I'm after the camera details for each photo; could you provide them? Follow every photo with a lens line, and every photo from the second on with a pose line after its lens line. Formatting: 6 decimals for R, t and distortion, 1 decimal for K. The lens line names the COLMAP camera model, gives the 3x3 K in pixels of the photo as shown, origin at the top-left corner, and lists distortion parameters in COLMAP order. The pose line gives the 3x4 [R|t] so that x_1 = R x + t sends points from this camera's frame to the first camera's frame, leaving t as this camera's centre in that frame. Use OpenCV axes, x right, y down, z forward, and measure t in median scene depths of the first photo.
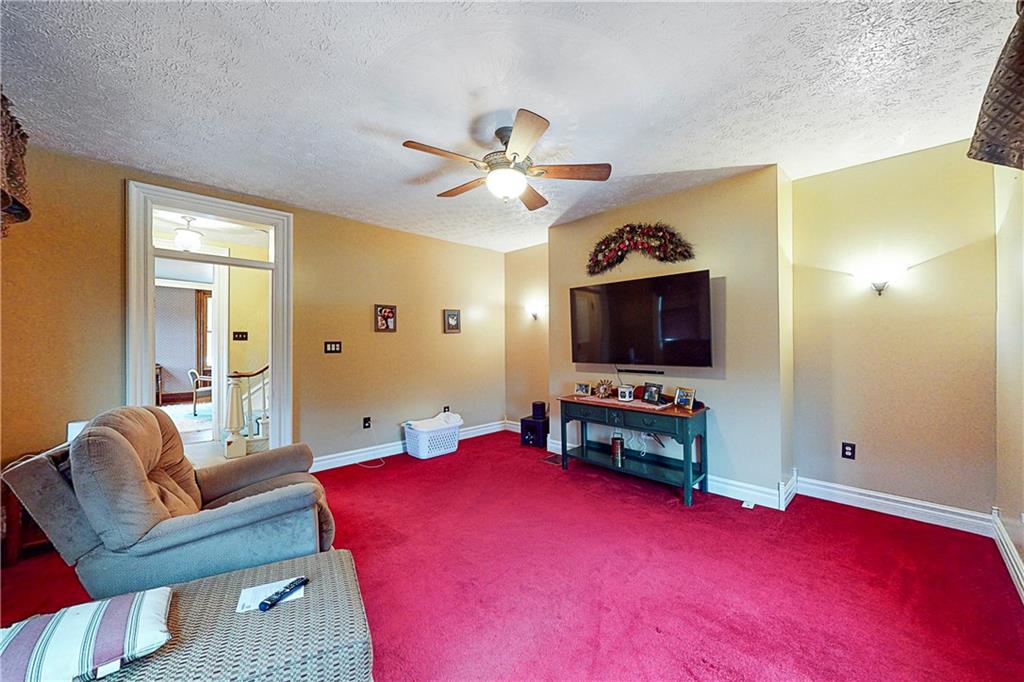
lens RADIAL K [[391.6, 0, 512.0], [0, 391.6, 341.0], [0, 0, 1]] dist [0.000842, -0.000077]
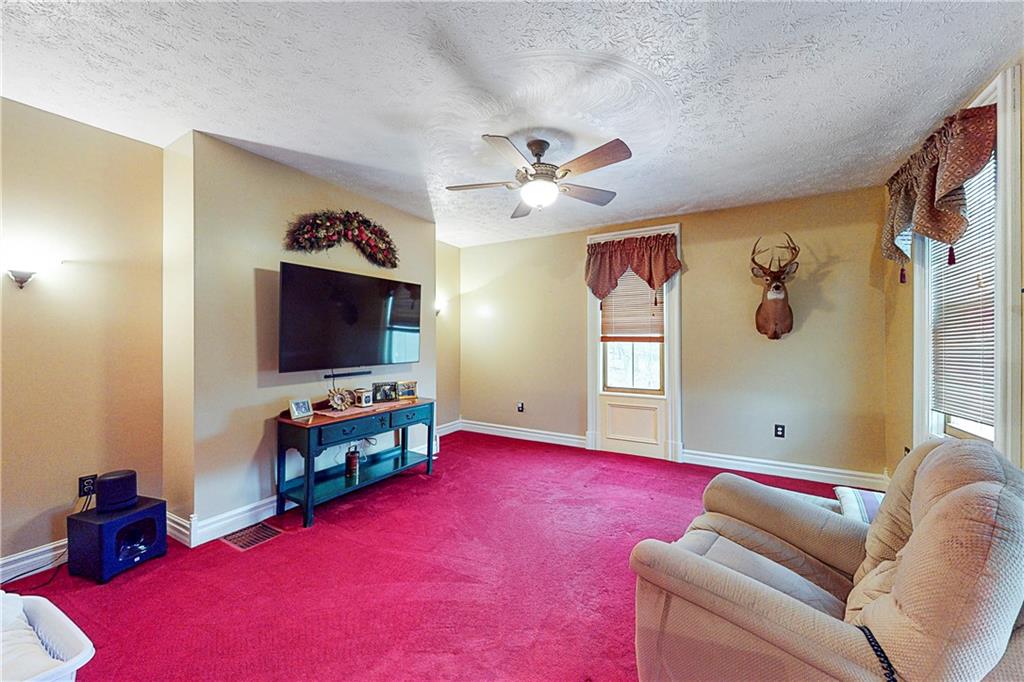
lens RADIAL K [[391.6, 0, 512.0], [0, 391.6, 341.0], [0, 0, 1]] dist [0.000842, -0.000077]
pose [[-0.283241, 0.000279, 0.959049, -0.679715], [0.000811, 1.000000, -0.000051, 0.000259], [-0.959048, 0.000763, -0.283241, 0.920381]]
